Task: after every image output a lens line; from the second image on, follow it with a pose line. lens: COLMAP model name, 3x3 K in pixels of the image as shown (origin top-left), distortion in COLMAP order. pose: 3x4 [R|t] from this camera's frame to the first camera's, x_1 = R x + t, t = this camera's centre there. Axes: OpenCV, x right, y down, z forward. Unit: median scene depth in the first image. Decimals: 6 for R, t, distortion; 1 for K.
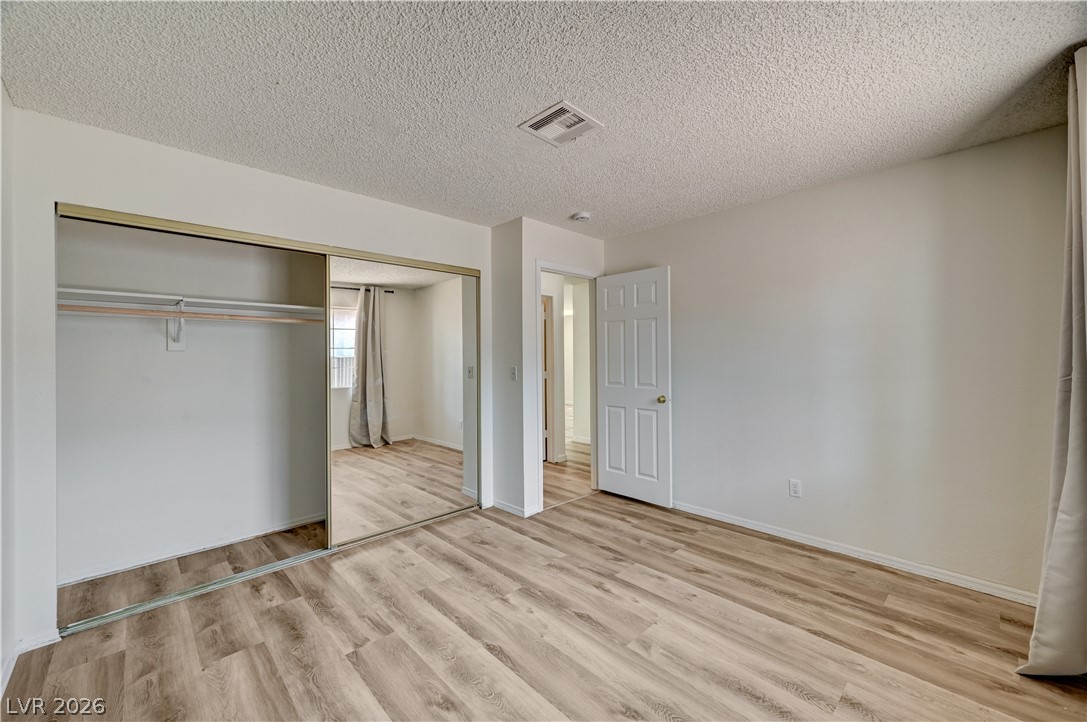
lens RADIAL K [[428.0, 0, 539.2], [0, 428.0, 360.7], [0, 0, 1]] dist [-0.002305, 0.001399]
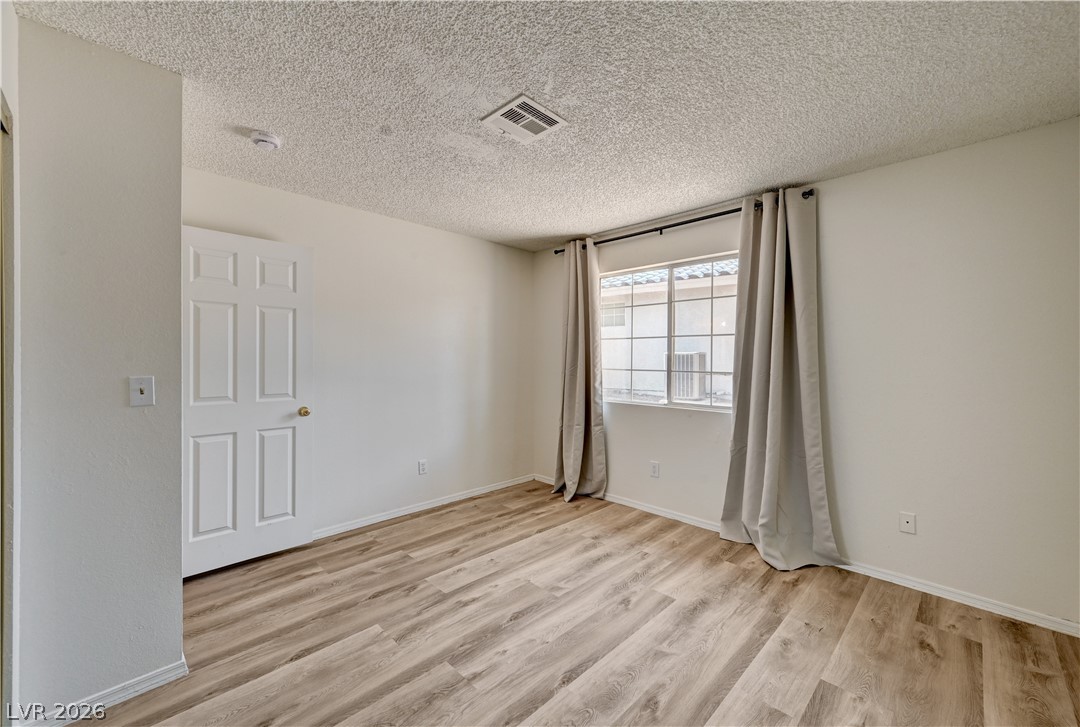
lens RADIAL K [[445.2, 0, 537.7], [0, 445.2, 363.5], [0, 0, 1]] dist [0.002088, -0.001177]
pose [[-0.037135, -0.002823, 0.999306, -0.845819], [0.006993, 0.999971, 0.003085, 0.000752], [-0.999286, 0.007103, -0.037115, 0.882188]]
